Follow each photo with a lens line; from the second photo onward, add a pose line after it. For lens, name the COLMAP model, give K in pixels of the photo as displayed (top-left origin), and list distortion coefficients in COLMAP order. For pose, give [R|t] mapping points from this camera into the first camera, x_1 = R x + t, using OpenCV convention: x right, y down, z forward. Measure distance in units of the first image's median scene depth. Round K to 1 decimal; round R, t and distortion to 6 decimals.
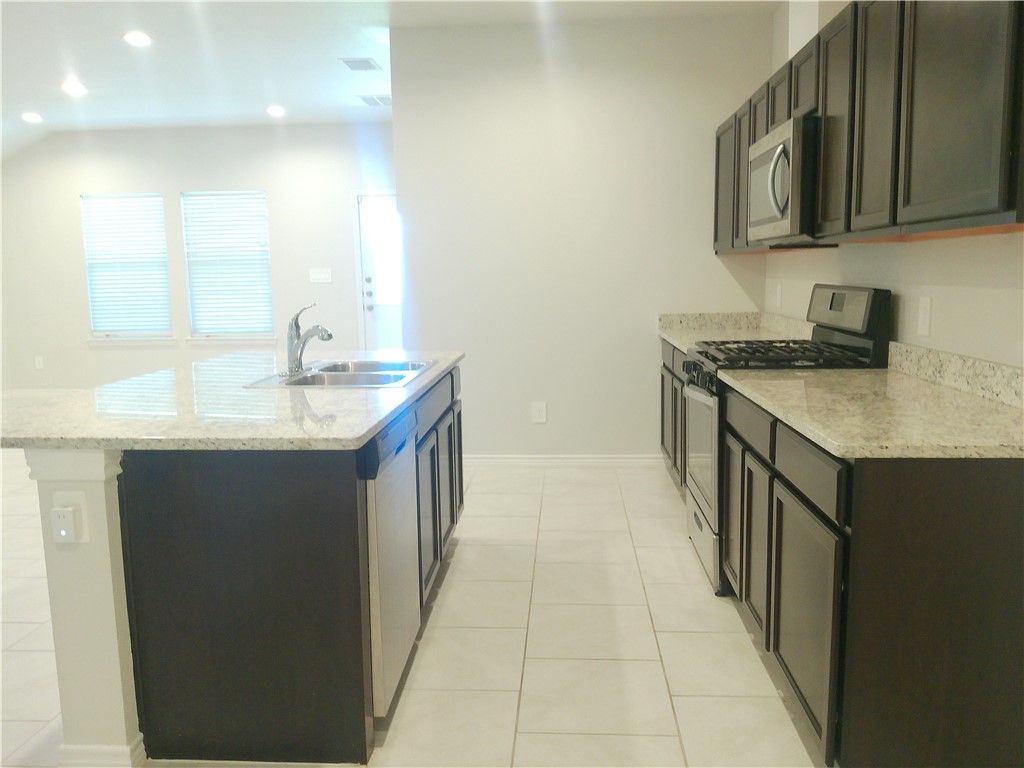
lens RADIAL K [[801.2, 0, 513.2], [0, 801.2, 368.6], [0, 0, 1]] dist [0.001331, -0.080069]
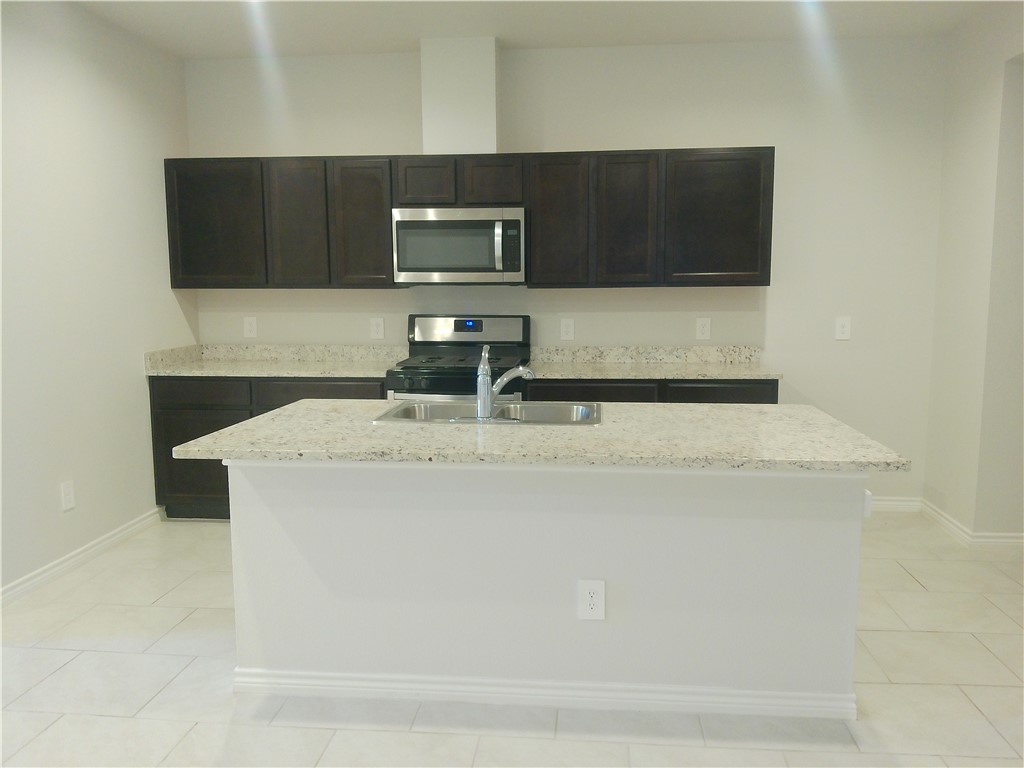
lens RADIAL K [[837.4, 0, 492.2], [0, 837.4, 383.4], [0, 0, 1]] dist [0.094332, -0.192958]
pose [[0.055870, -0.101318, 0.993284, -0.744515], [0.122010, 0.988075, 0.093924, -0.076510], [-0.990955, 0.115943, 0.067566, 0.561430]]
